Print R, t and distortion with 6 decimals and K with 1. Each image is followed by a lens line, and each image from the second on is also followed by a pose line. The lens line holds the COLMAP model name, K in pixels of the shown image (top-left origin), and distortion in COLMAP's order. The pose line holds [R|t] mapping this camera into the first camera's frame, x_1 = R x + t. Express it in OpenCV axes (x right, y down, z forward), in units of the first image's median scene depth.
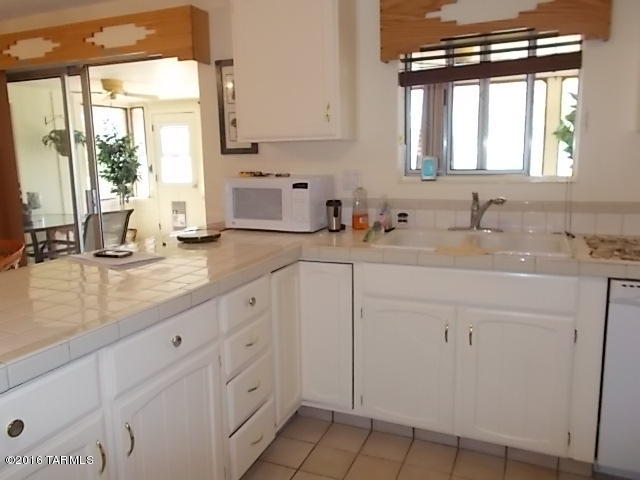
lens RADIAL K [[502.8, 0, 317.3], [0, 502.8, 237.9], [0, 0, 1]] dist [0.026092, -0.019846]
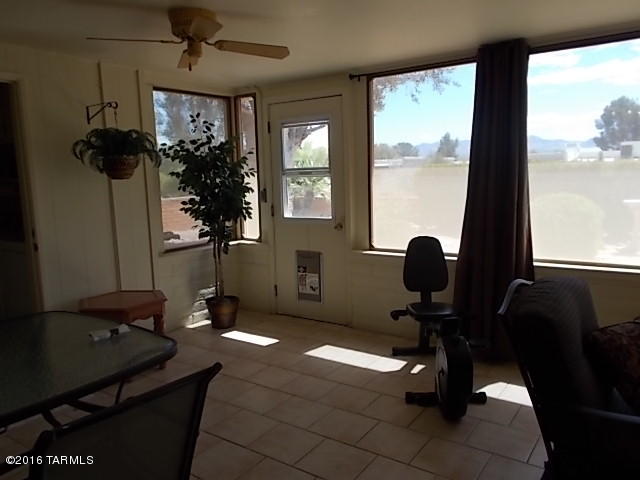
lens RADIAL K [[502.8, 0, 317.3], [0, 502.8, 237.9], [0, 0, 1]] dist [0.026092, -0.019846]
pose [[0.980099, 0.018124, -0.197678, -0.153650], [-0.021439, 0.999663, -0.014642, -0.081469], [0.197346, 0.018589, 0.980158, 0.439857]]
